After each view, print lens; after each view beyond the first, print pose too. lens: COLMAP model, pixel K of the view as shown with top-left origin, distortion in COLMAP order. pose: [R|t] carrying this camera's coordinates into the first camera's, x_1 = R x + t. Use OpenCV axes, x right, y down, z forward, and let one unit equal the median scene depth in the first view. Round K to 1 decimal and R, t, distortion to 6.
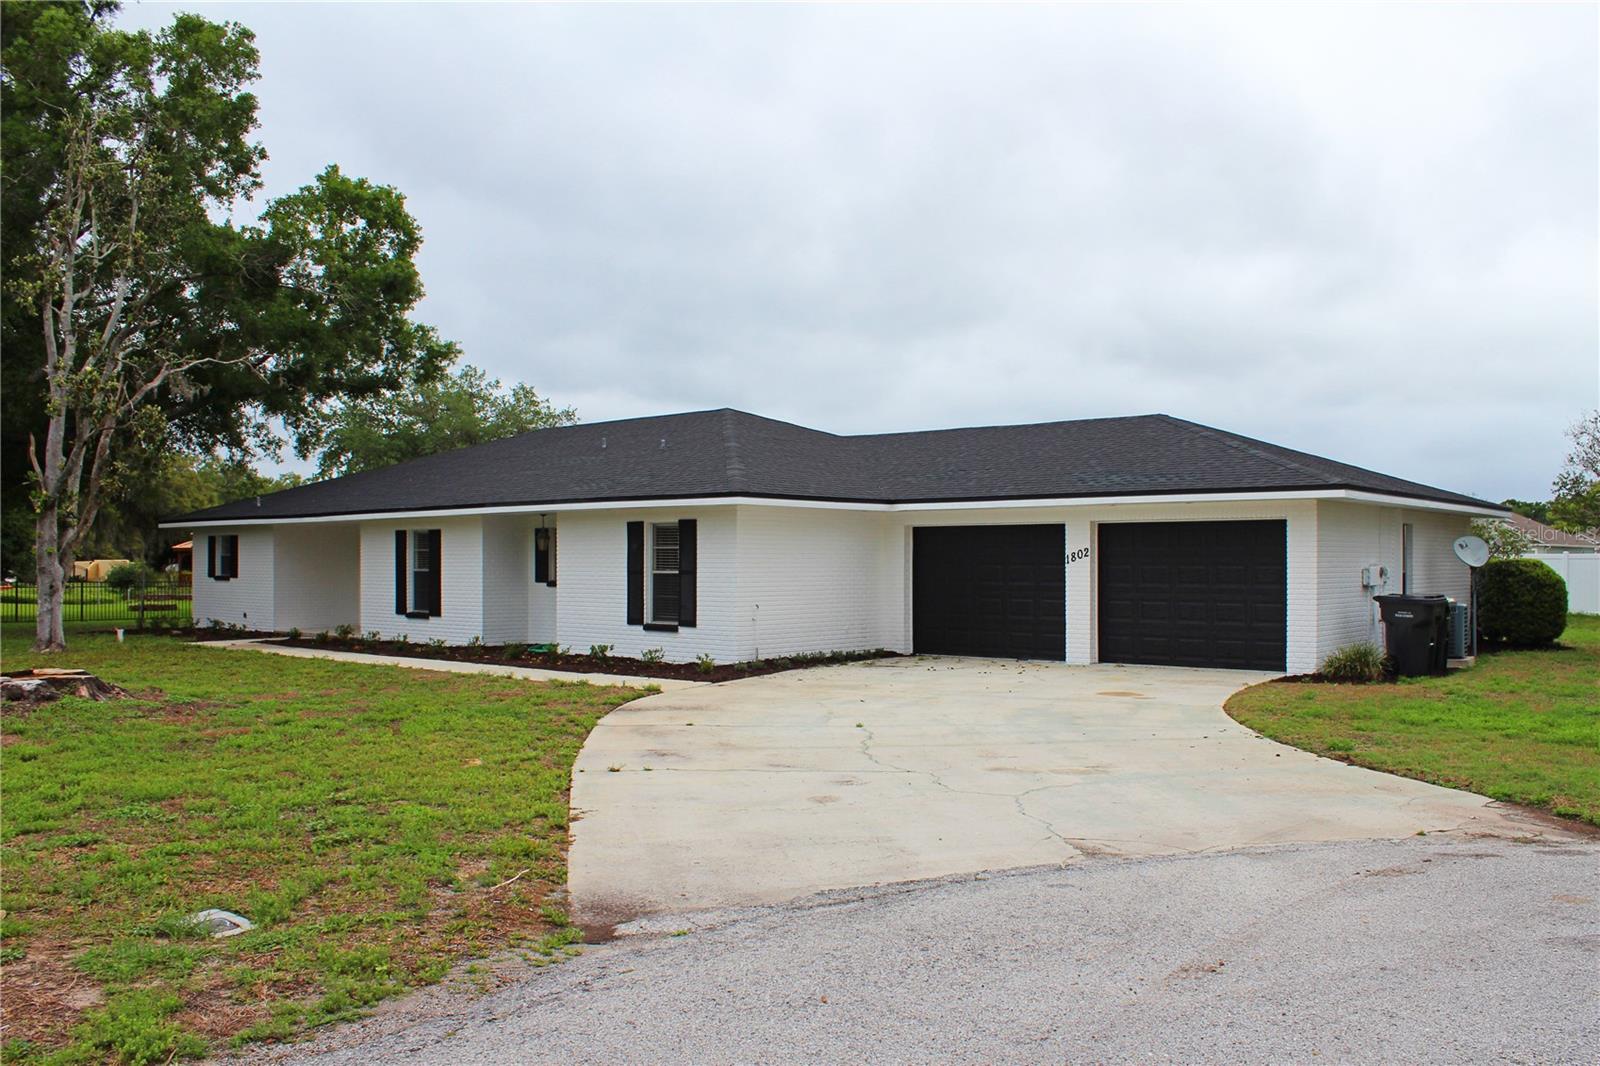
lens RADIAL K [[1381.4, 0, 806.0], [0, 1381.4, 542.6], [0, 0, 1]] dist [-0.161341, 0.152021]
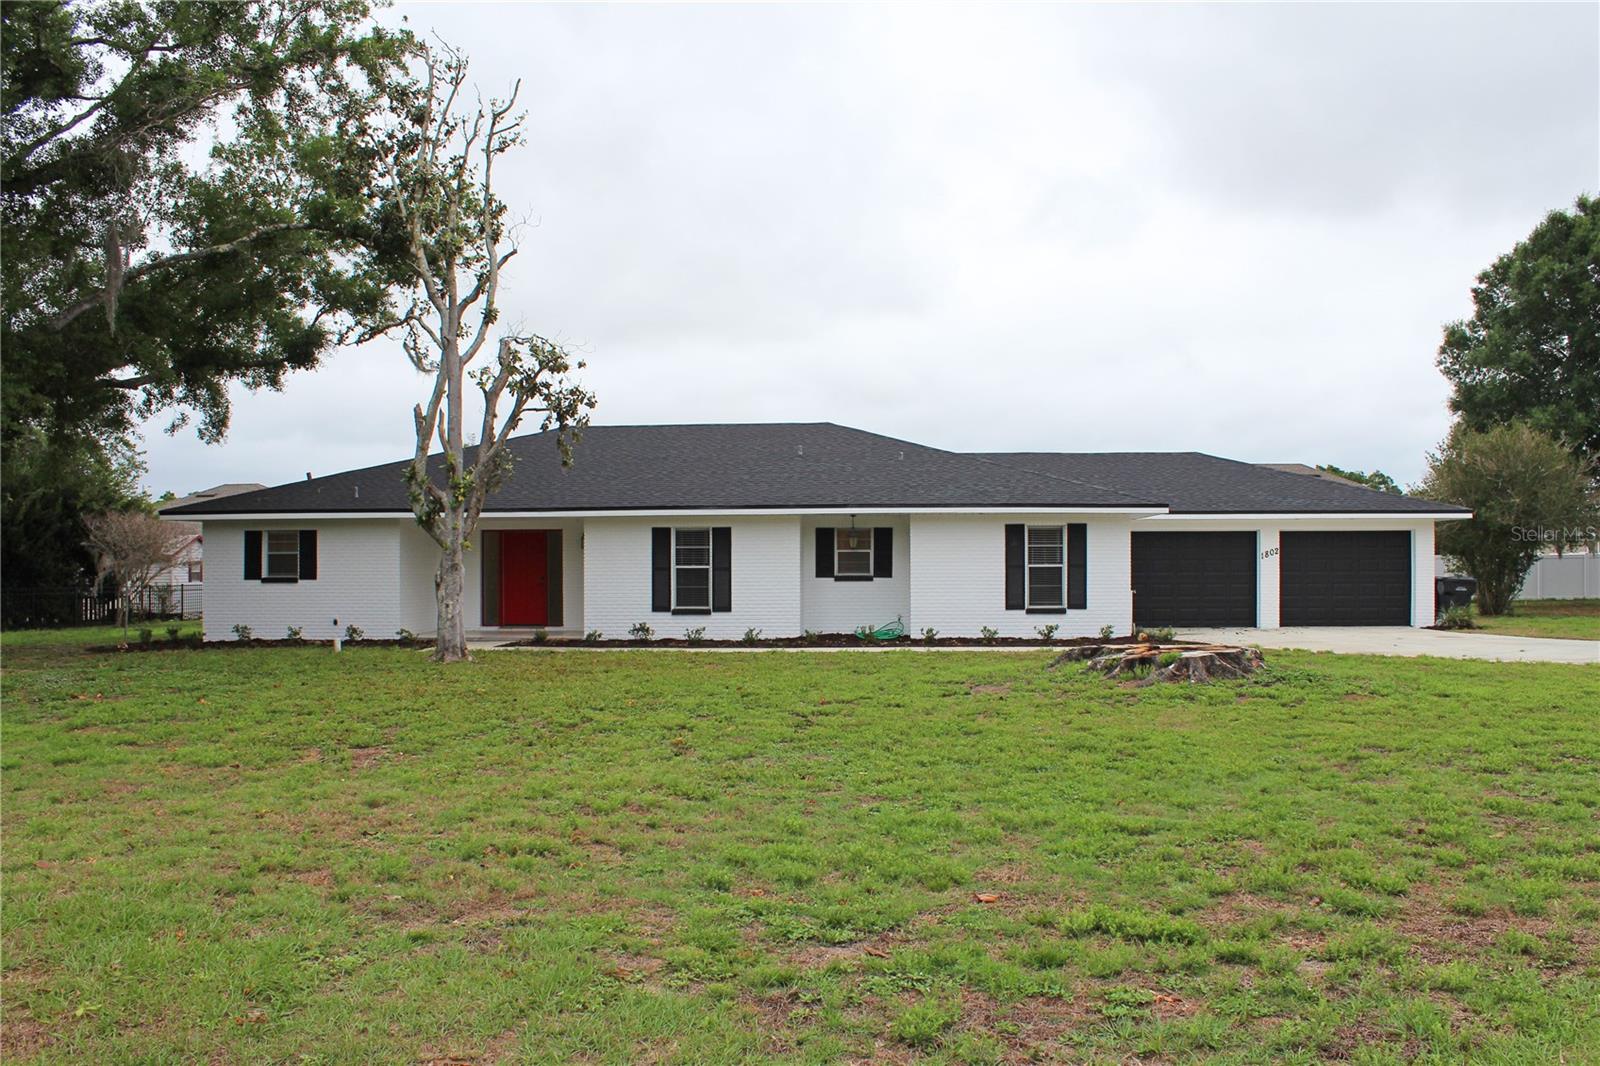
lens RADIAL K [[1381.4, 0, 796.9], [0, 1381.4, 570.2], [0, 0, 1]] dist [-0.161341, 0.152021]
pose [[0.791579, -0.005065, 0.611046, -0.839956], [-0.004728, 0.999885, 0.014413, 0.007186], [-0.611049, -0.014298, 0.791464, 0.138637]]
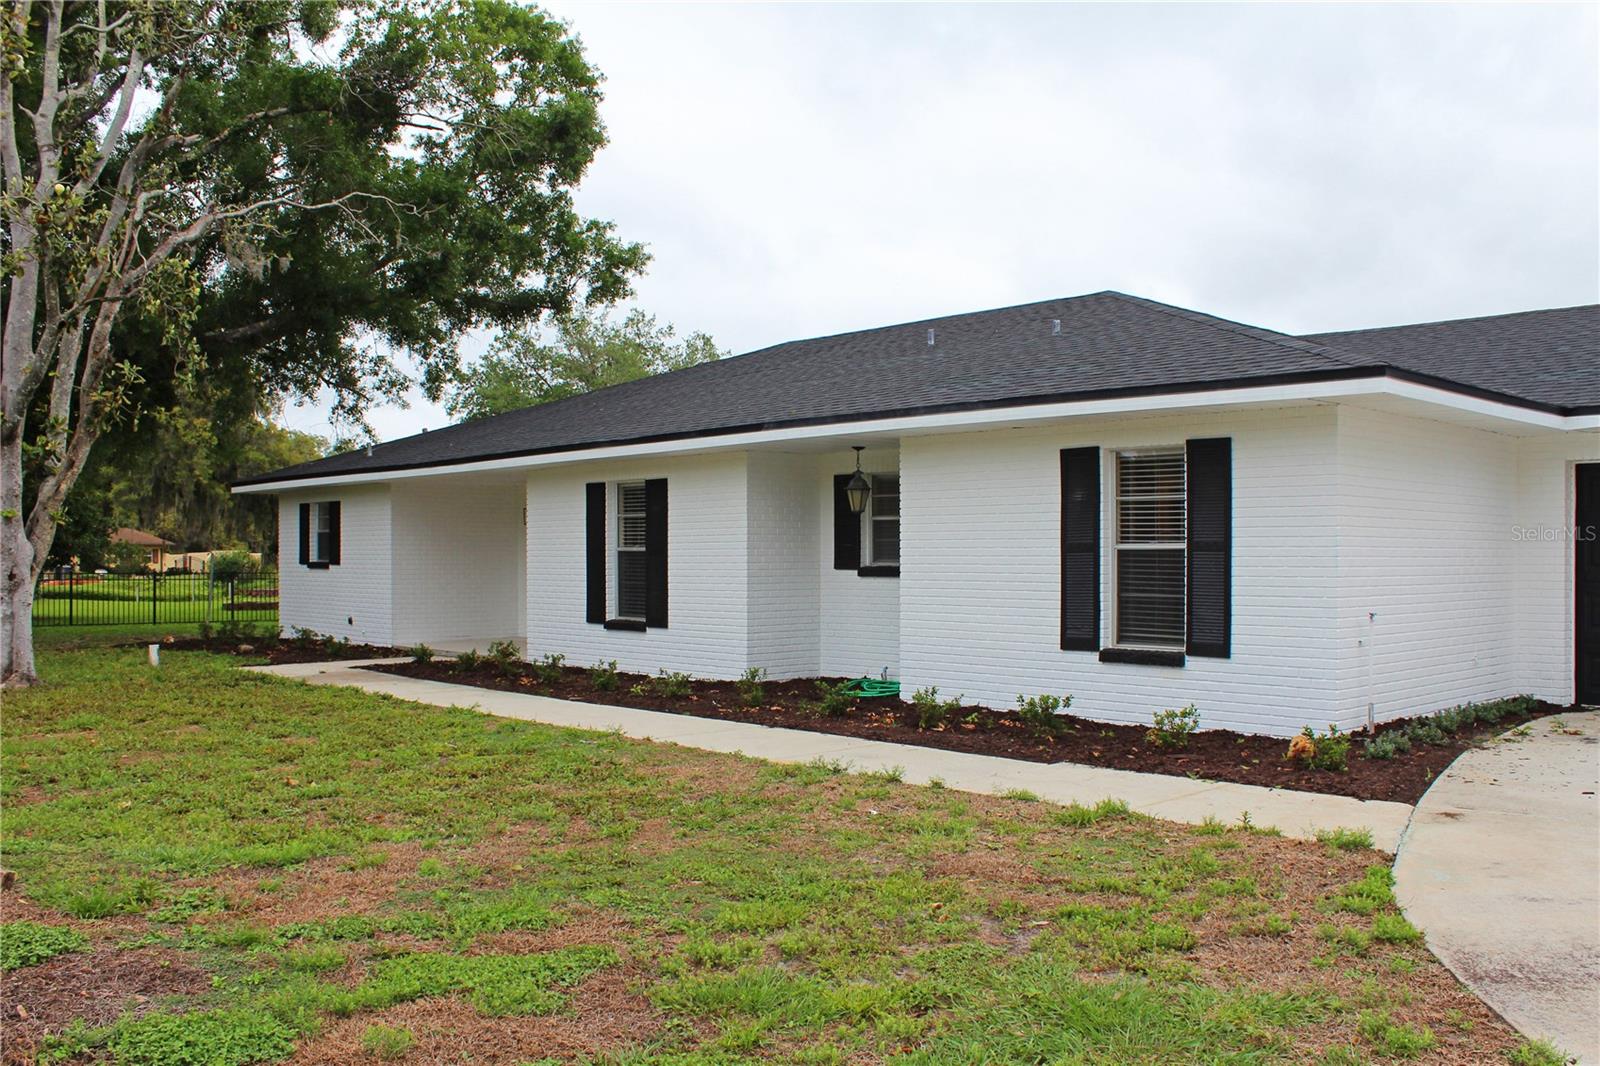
lens RADIAL K [[1381.4, 0, 794.5], [0, 1381.4, 545.7], [0, 0, 1]] dist [-0.161341, 0.152021]
pose [[0.994982, -0.000105, -0.100055, -0.148455], [0.000697, 0.999982, 0.005888, 0.014825], [0.100052, -0.005928, 0.994965, 0.402948]]
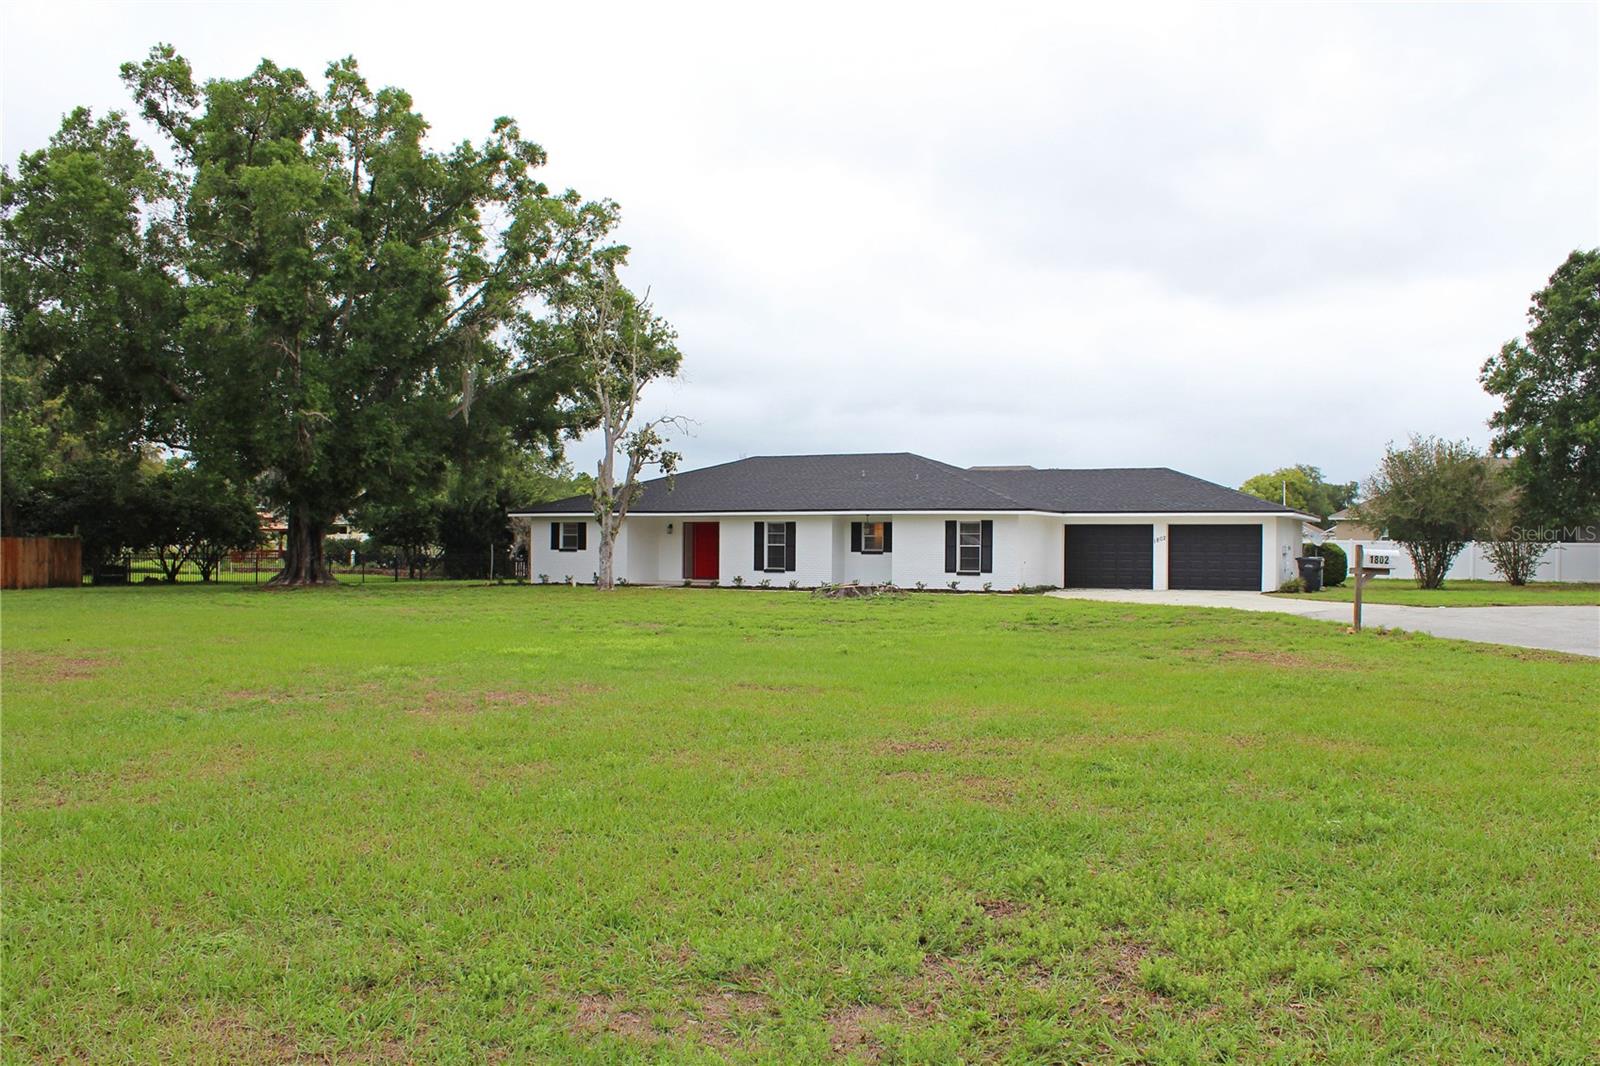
lens RADIAL K [[1381.4, 0, 799.6], [0, 1381.4, 538.6], [0, 0, 1]] dist [-0.161341, 0.152021]
pose [[0.962415, 0.007126, 0.271488, -0.727732], [-0.009948, 0.999910, 0.009021, -0.004268], [-0.271399, -0.011382, 0.962400, -0.710275]]
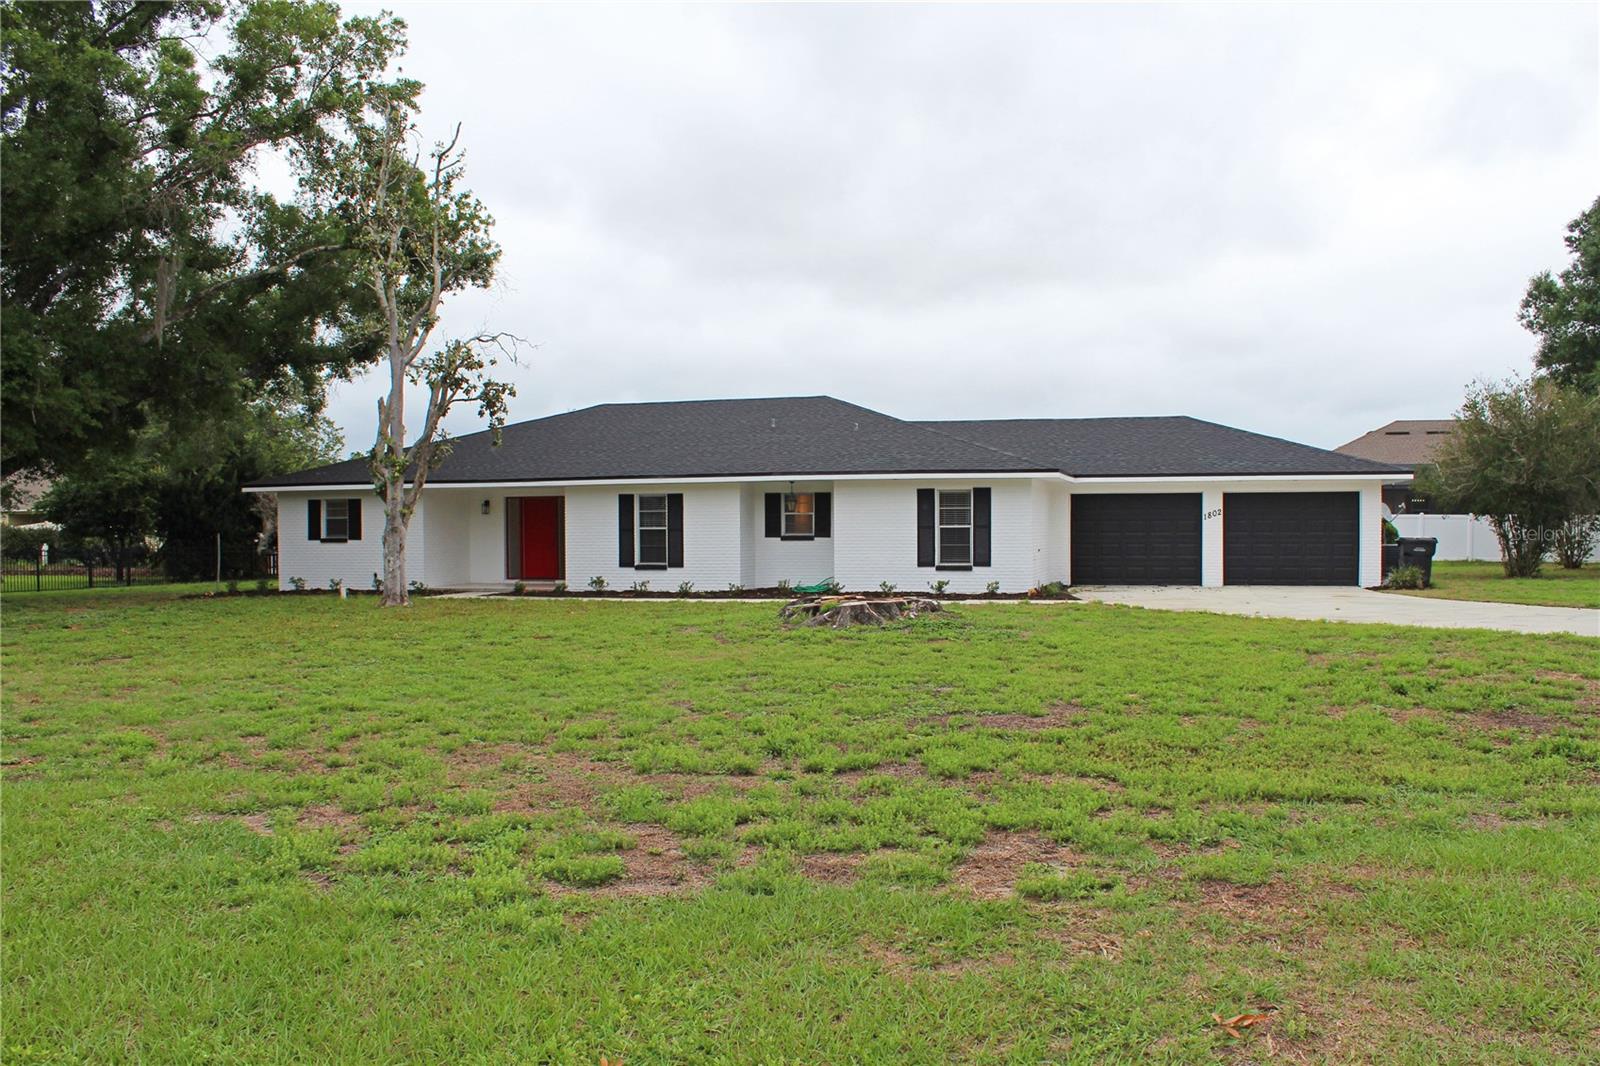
lens RADIAL K [[1381.4, 0, 808.0], [0, 1381.4, 567.0], [0, 0, 1]] dist [-0.161341, 0.152021]
pose [[0.904739, -0.018431, 0.425568, -0.658322], [0.000250, 0.999086, 0.042737, 0.002664], [-0.425967, -0.038560, 0.903917, -0.124207]]
